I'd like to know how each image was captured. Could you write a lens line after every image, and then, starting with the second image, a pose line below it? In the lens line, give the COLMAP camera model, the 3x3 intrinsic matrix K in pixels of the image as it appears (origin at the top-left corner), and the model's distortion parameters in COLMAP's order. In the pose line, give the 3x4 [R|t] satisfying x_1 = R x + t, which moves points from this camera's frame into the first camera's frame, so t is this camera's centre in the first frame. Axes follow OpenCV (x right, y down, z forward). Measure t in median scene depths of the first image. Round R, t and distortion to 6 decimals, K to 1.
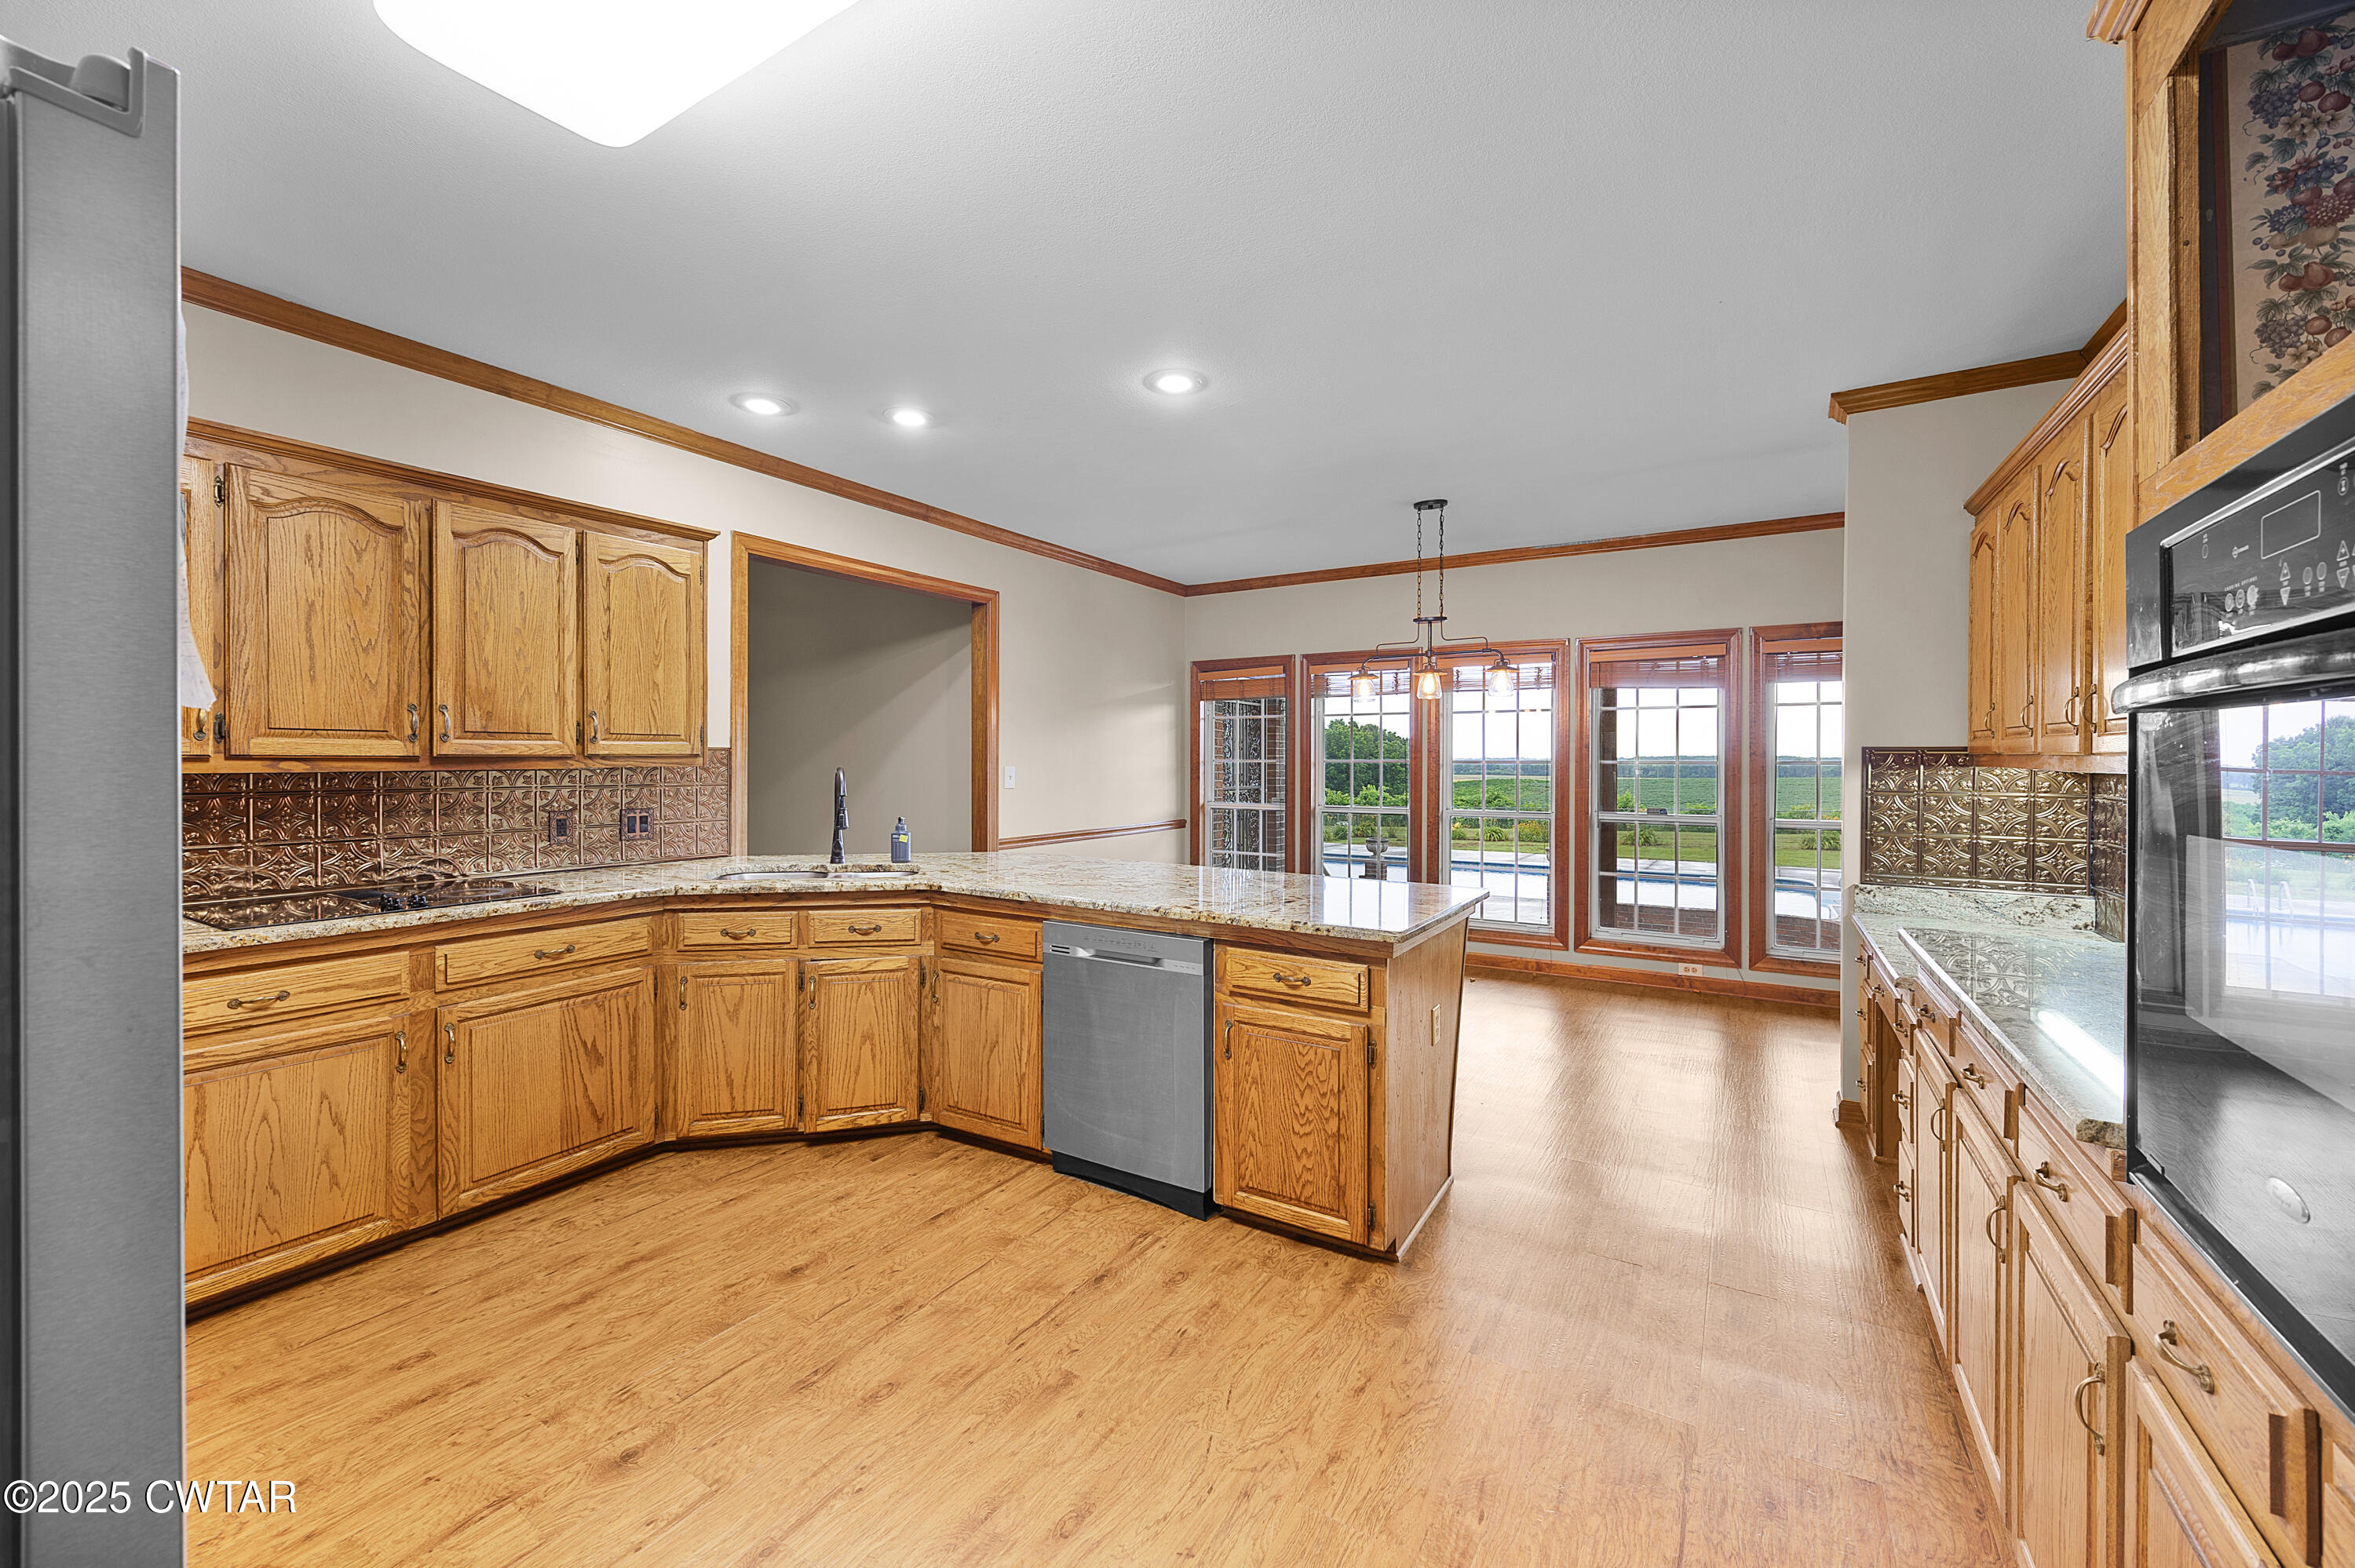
lens RADIAL K [[925.2, 0, 1184.4], [0, 925.2, 764.3], [0, 0, 1]] dist [-0.002263, 0.000115]
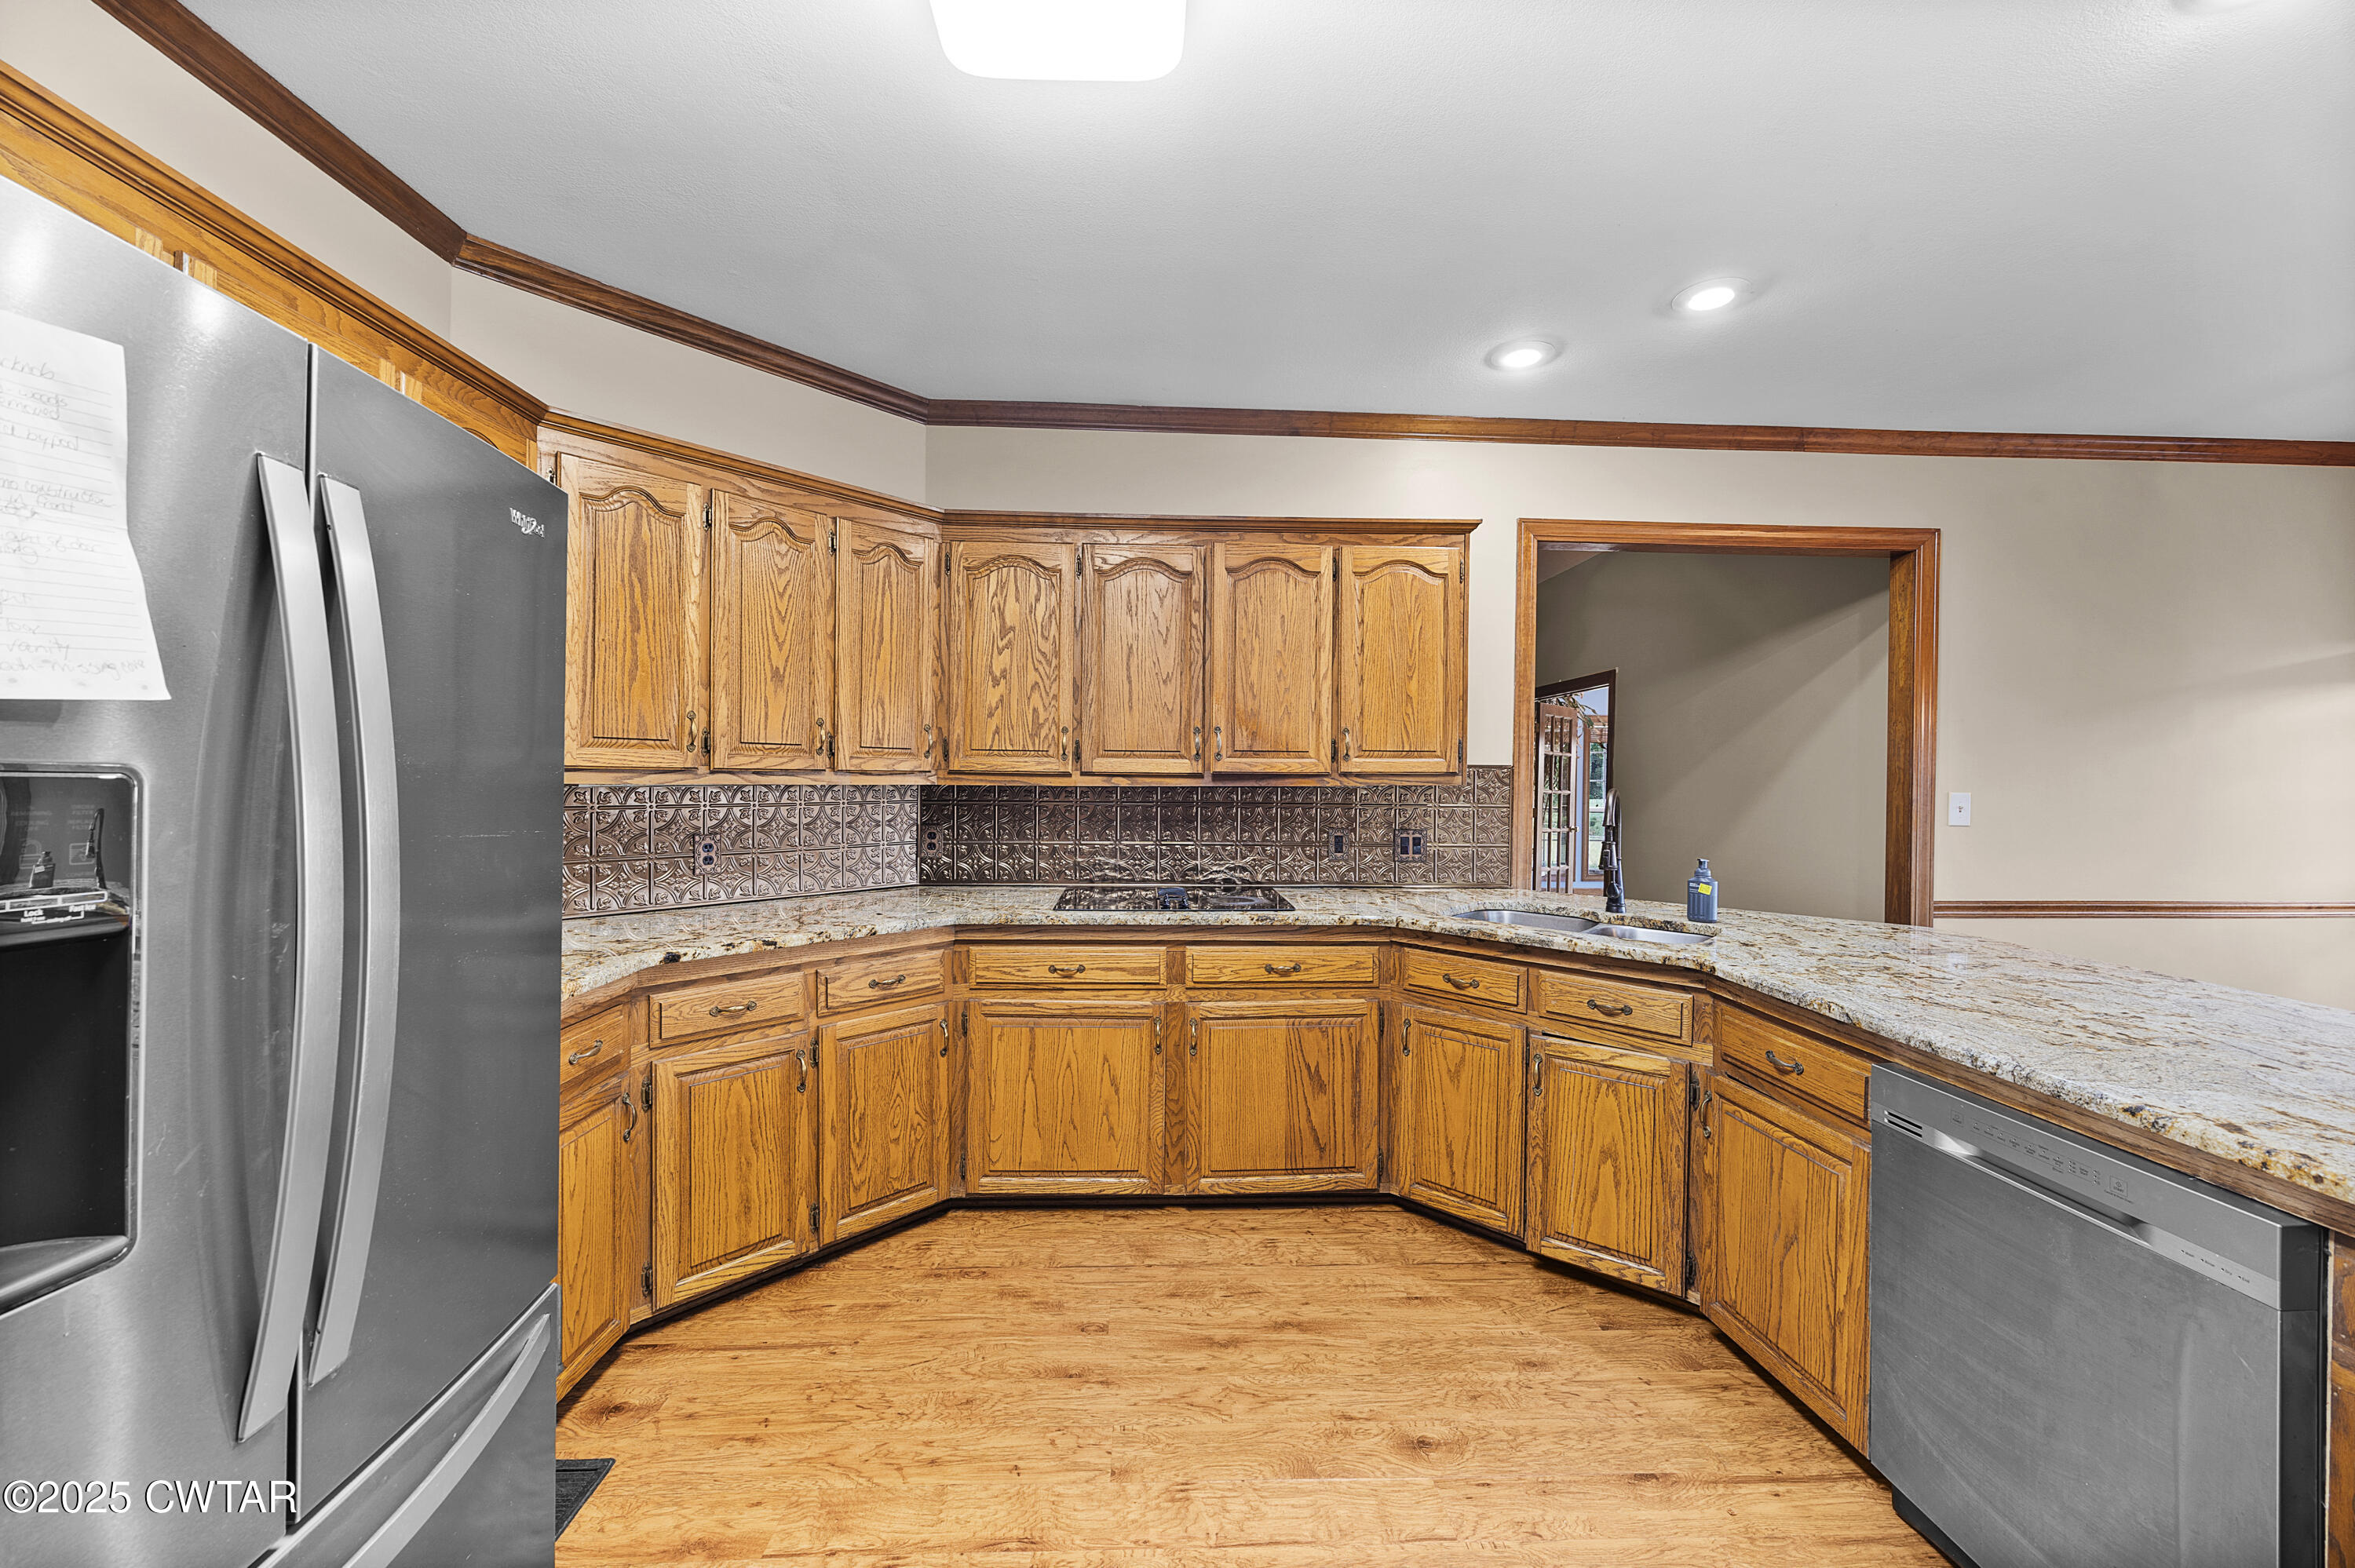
lens RADIAL K [[912.9, 0, 1183.0], [0, 912.9, 783.9], [0, 0, 1]] dist [-0.000509, 0.000298]
pose [[0.557713, 0.010097, -0.829972, 0.073948], [-0.011291, 0.999926, 0.004578, -0.000663], [0.829957, 0.006818, 0.557786, 0.328651]]
